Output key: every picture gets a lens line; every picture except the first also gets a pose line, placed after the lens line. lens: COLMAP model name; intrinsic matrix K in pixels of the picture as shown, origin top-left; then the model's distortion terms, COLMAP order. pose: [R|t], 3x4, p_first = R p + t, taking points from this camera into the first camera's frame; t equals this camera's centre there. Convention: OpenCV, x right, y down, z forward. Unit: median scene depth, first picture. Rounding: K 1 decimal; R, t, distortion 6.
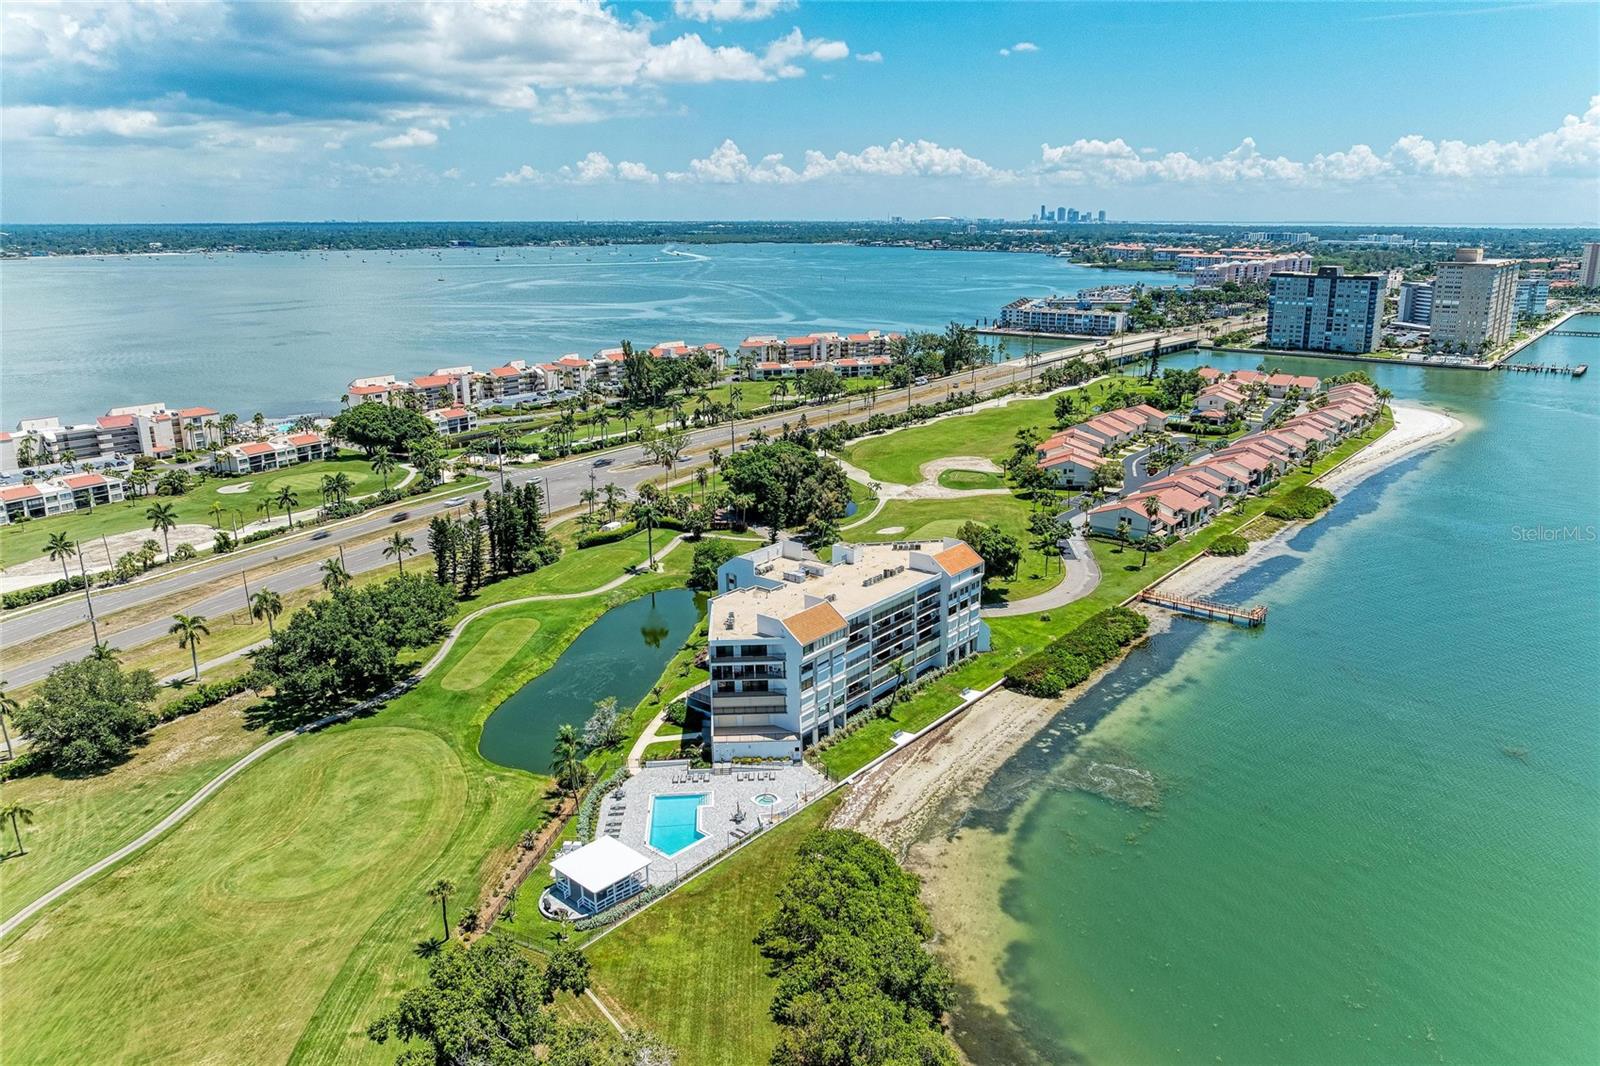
lens RADIAL K [[1141.9, 0, 832.9], [0, 1141.9, 534.0], [0, 0, 1]] dist [-0.022570, 0.003993]
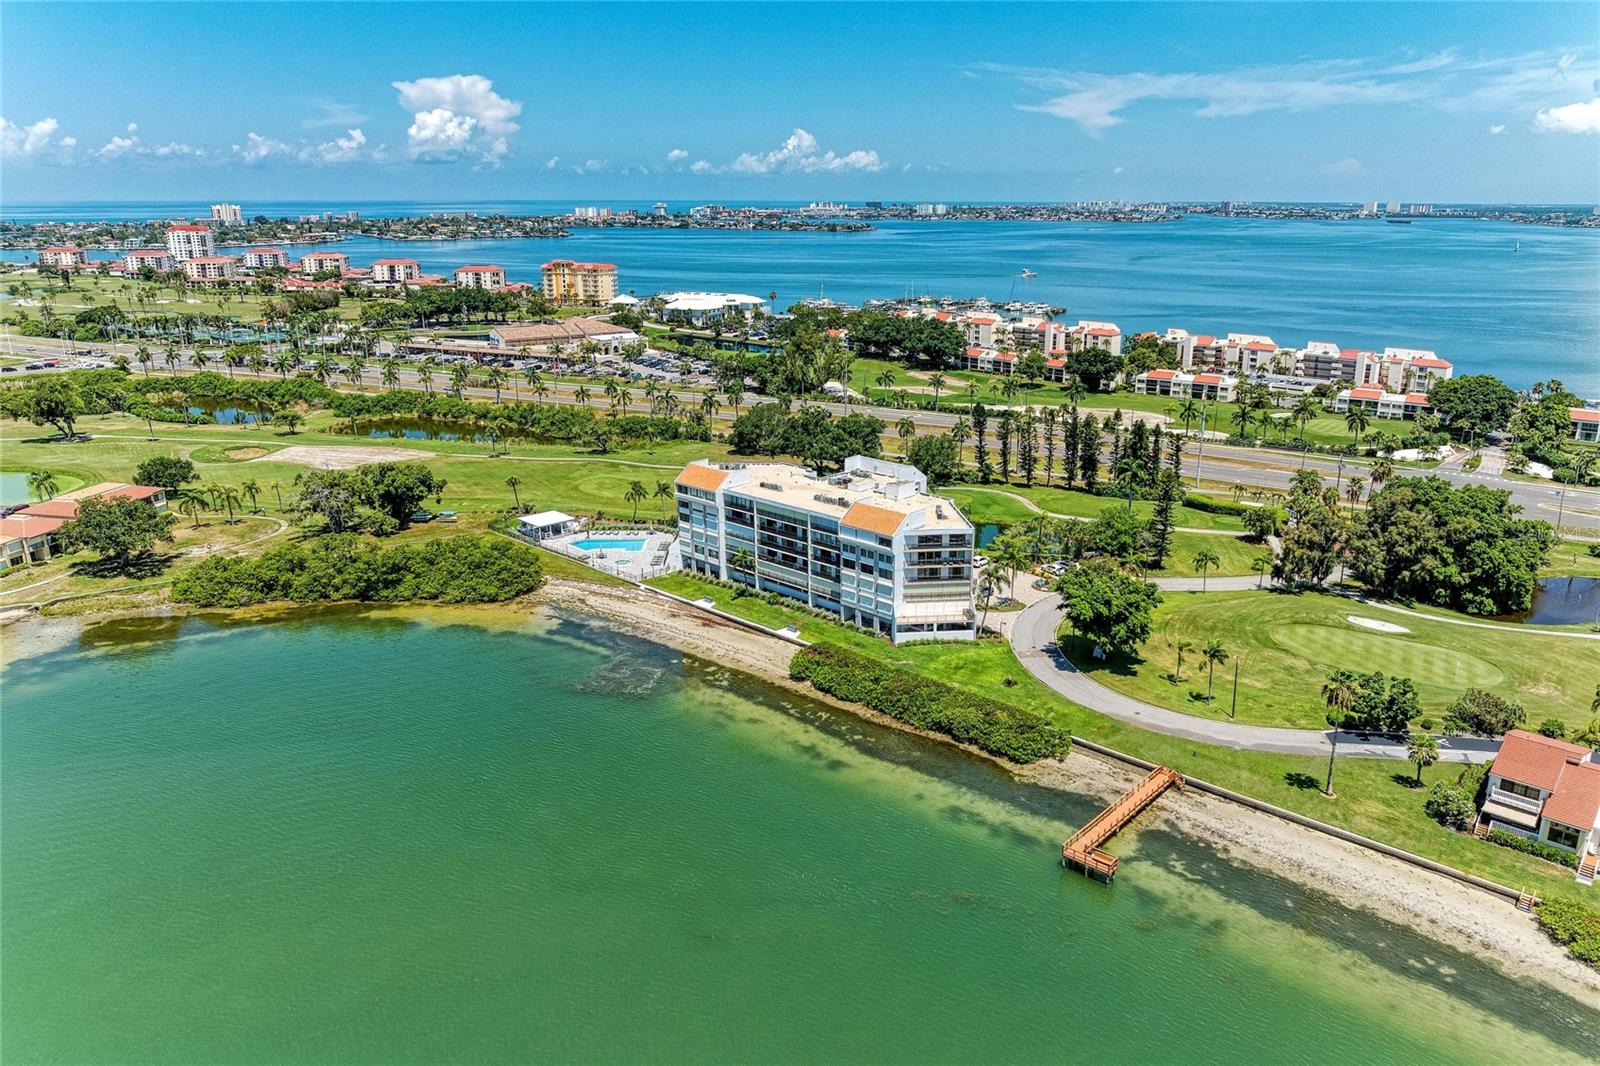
lens RADIAL K [[1106.2, 0, 800.0], [0, 1106.2, 533.0], [0, 0, 1]] dist [-0.022995, -0.001597]
pose [[-0.097938, 0.289023, -0.952299, 0.329079], [-0.267857, 0.913932, 0.304926, -0.076003], [0.958468, 0.284944, -0.012092, 0.325679]]
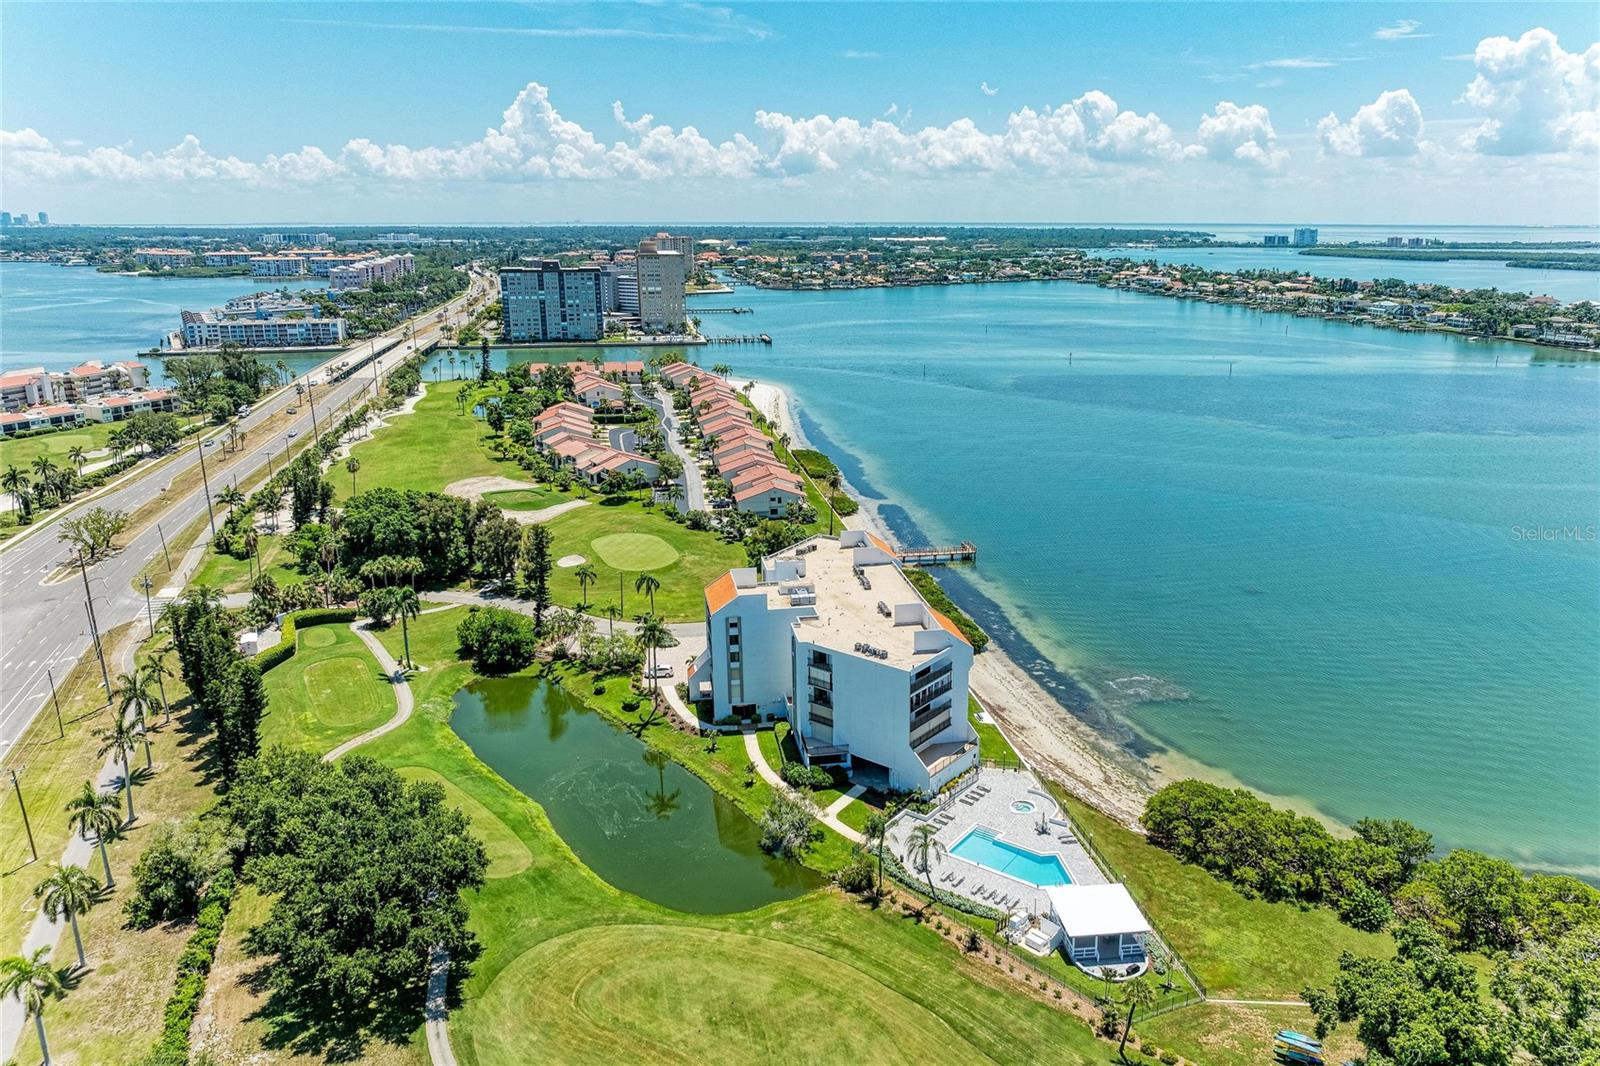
lens RADIAL K [[1141.9, 0, 832.9], [0, 1141.9, 534.0], [0, 0, 1]] dist [-0.022570, 0.003993]
pose [[0.653928, -0.198507, 0.730050, -0.218116], [0.199850, 0.976012, 0.086375, -0.028051], [-0.729684, 0.089418, 0.677913, 0.119492]]
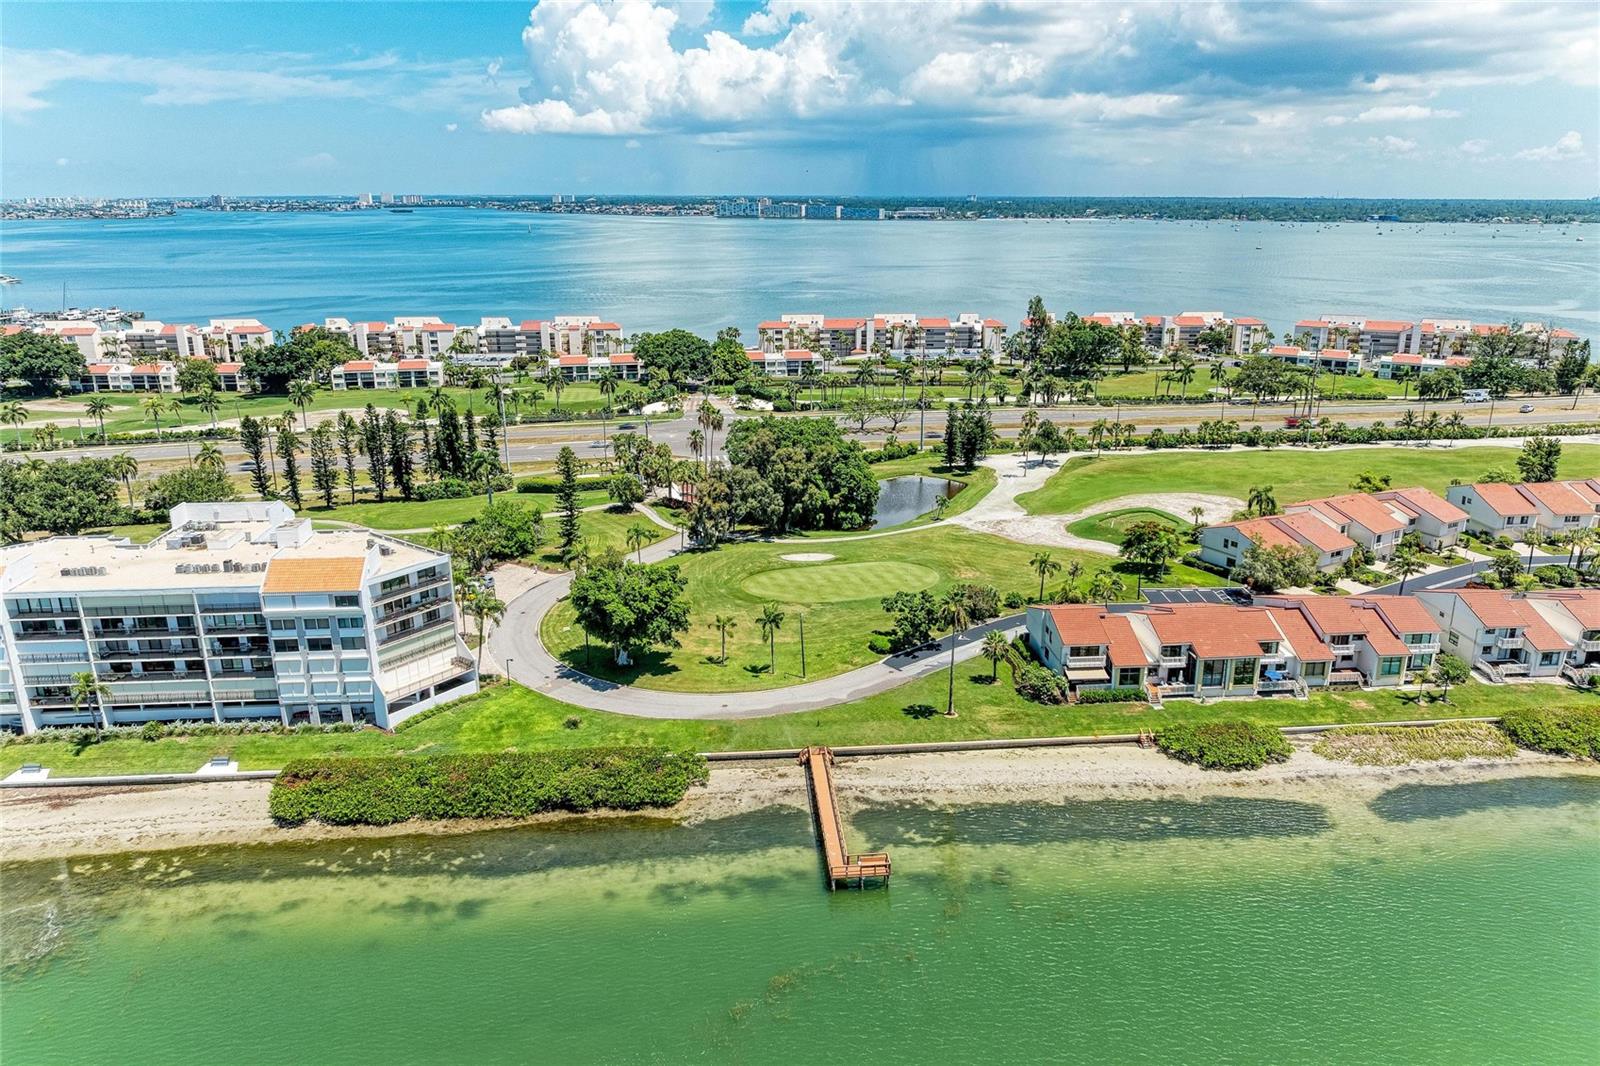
lens RADIAL K [[1123.6, 0, 805.6], [0, 1123.6, 527.8], [0, 0, 1]] dist [-0.018073, 0.001388]
pose [[0.671290, 0.212276, -0.710146, 0.258534], [-0.199911, 0.974458, 0.102312, -0.043806], [0.713726, 0.073285, 0.696581, 0.254351]]
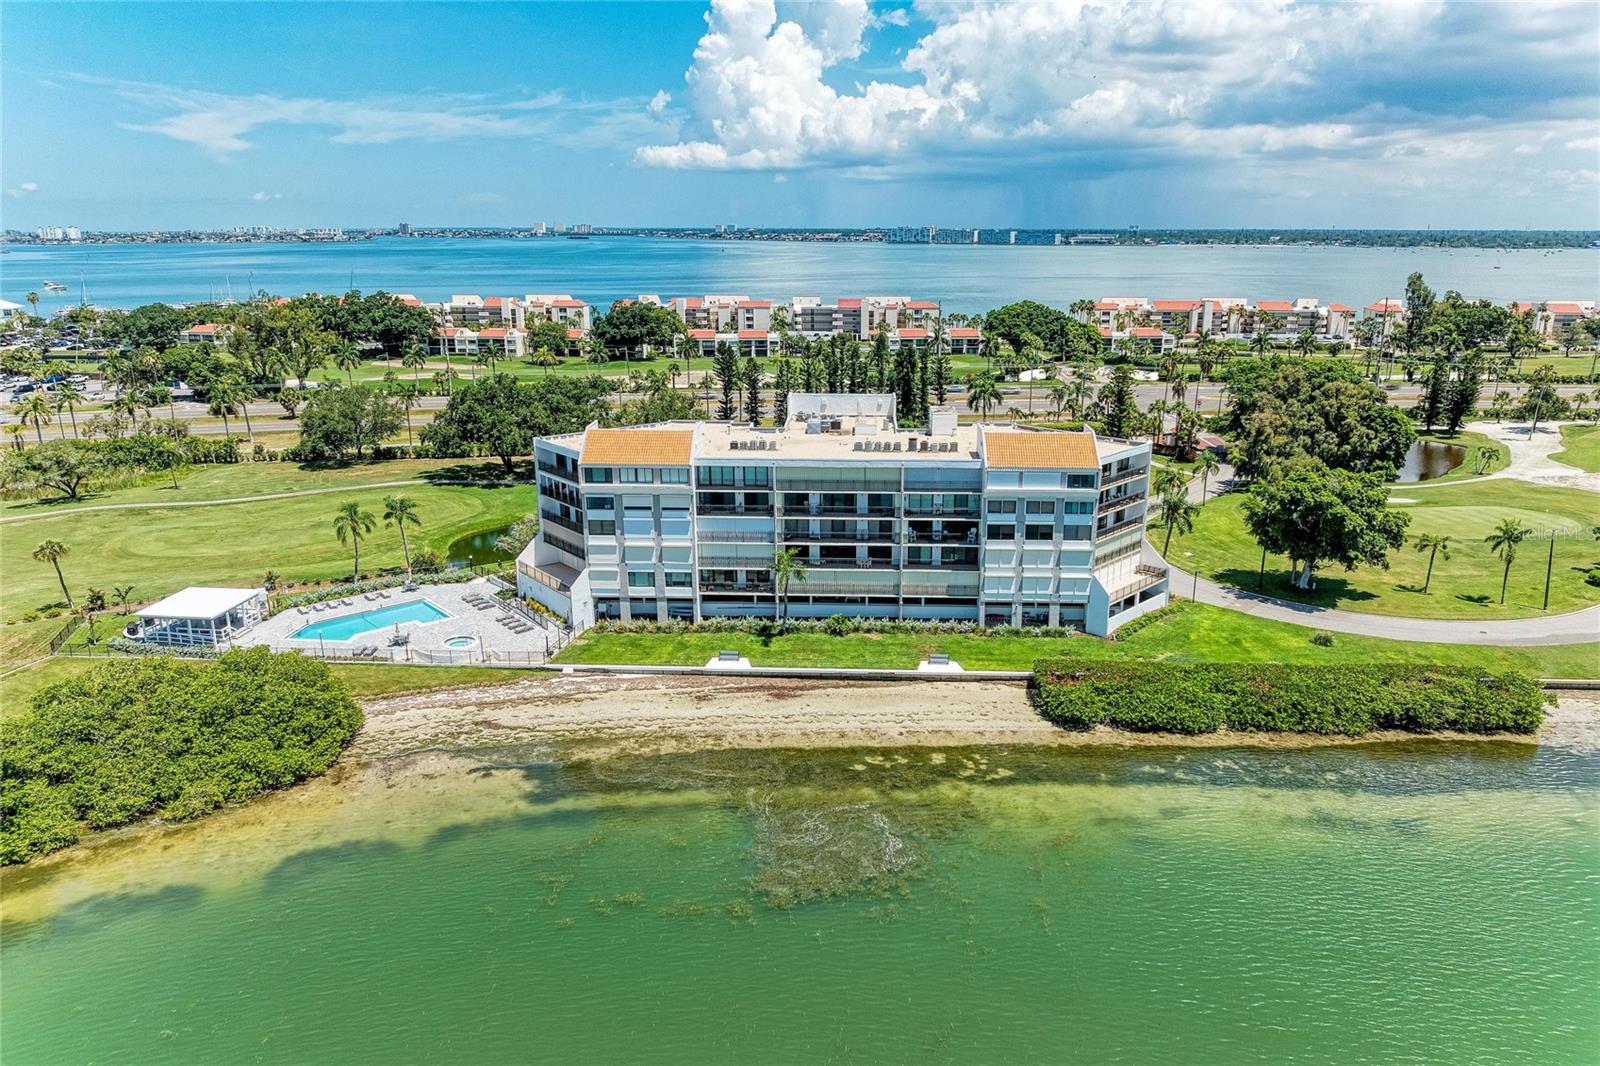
lens RADIAL K [[1118.6, 0, 800.0], [0, 1118.6, 533.0], [0, 0, 1]] dist [-0.011988, -0.006107]
pose [[0.570993, 0.216841, -0.791800, 0.168304], [-0.221740, 0.969374, 0.105568, 0.010112], [0.790442, 0.115296, 0.601588, 0.194446]]
